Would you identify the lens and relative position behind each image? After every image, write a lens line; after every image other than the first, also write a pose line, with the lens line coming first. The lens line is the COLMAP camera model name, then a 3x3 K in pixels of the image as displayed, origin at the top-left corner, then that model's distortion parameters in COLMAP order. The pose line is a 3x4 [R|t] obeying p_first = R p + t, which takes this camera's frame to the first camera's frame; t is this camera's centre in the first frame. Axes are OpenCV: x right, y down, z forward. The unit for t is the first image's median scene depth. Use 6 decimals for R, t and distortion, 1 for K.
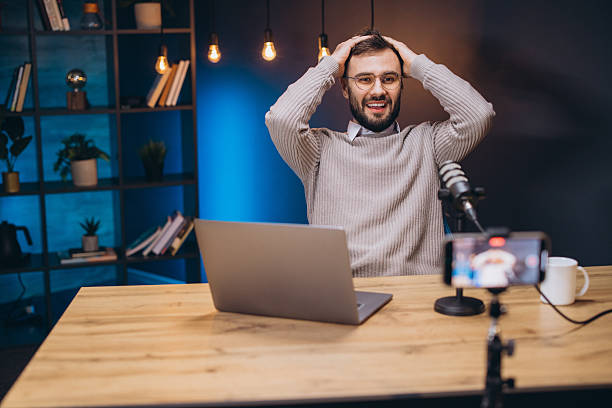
lens RADIAL K [[902.8, 0, 306.0], [0, 902.8, 204.0], [0, 0, 1]] dist [-0.127550, 0.596617]
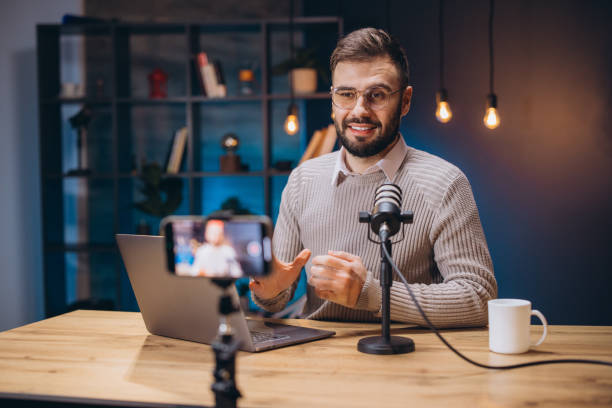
lens RADIAL K [[902.8, 0, 306.0], [0, 902.8, 204.0], [0, 0, 1]] dist [-0.127550, 0.596617]
pose [[0.928552, 0.014326, -0.370926, 0.418211], [-0.058143, 0.992534, -0.107218, 0.074842], [0.366620, 0.121124, 0.922452, 0.139684]]
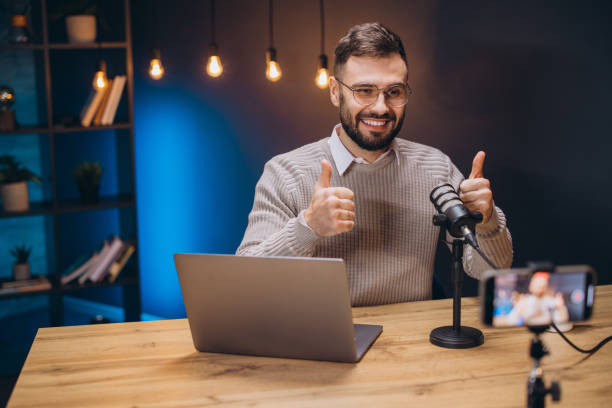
lens RADIAL K [[902.8, 0, 306.0], [0, 902.8, 204.0], [0, 0, 1]] dist [-0.127550, 0.596617]
pose [[0.994519, -0.020557, 0.102514, -0.079441], [0.021933, 0.999684, -0.012320, -0.017534], [-0.102228, 0.014501, 0.994655, 0.075058]]
